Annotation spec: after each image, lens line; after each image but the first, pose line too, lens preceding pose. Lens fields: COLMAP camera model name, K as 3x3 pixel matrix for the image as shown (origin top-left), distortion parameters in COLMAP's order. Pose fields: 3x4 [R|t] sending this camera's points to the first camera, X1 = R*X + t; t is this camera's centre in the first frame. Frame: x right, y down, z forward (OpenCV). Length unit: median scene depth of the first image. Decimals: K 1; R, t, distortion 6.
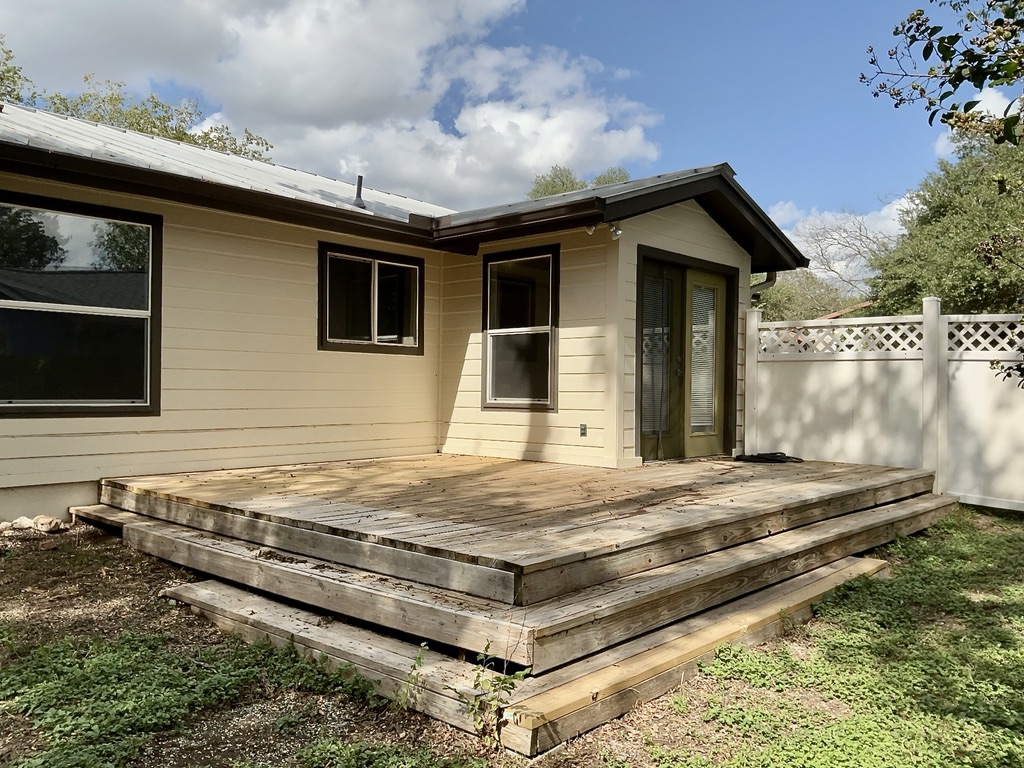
lens RADIAL K [[831.7, 0, 511.5], [0, 831.7, 385.0], [0, 0, 1]] dist [0.051287, -0.094096]
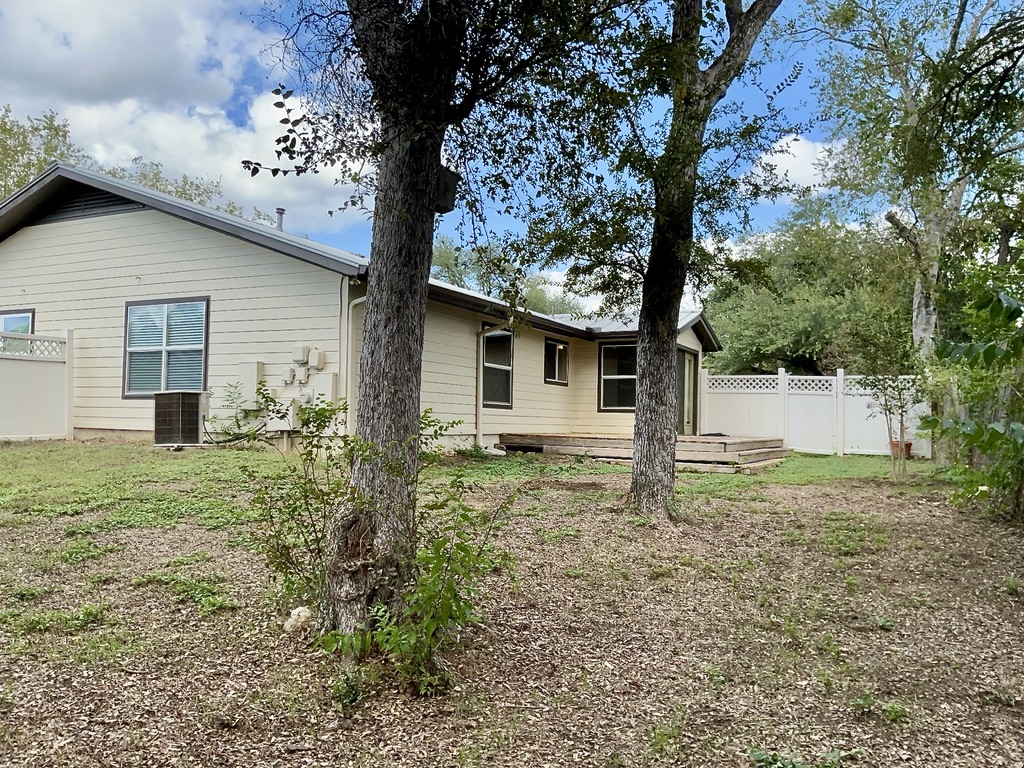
lens RADIAL K [[831.7, 0, 511.8], [0, 831.7, 385.5], [0, 0, 1]] dist [0.051287, -0.094096]
pose [[0.957083, 0.023071, 0.288893, -0.925114], [-0.011769, 0.999098, -0.040800, 0.053807], [-0.289574, 0.035649, 0.956492, -1.090129]]
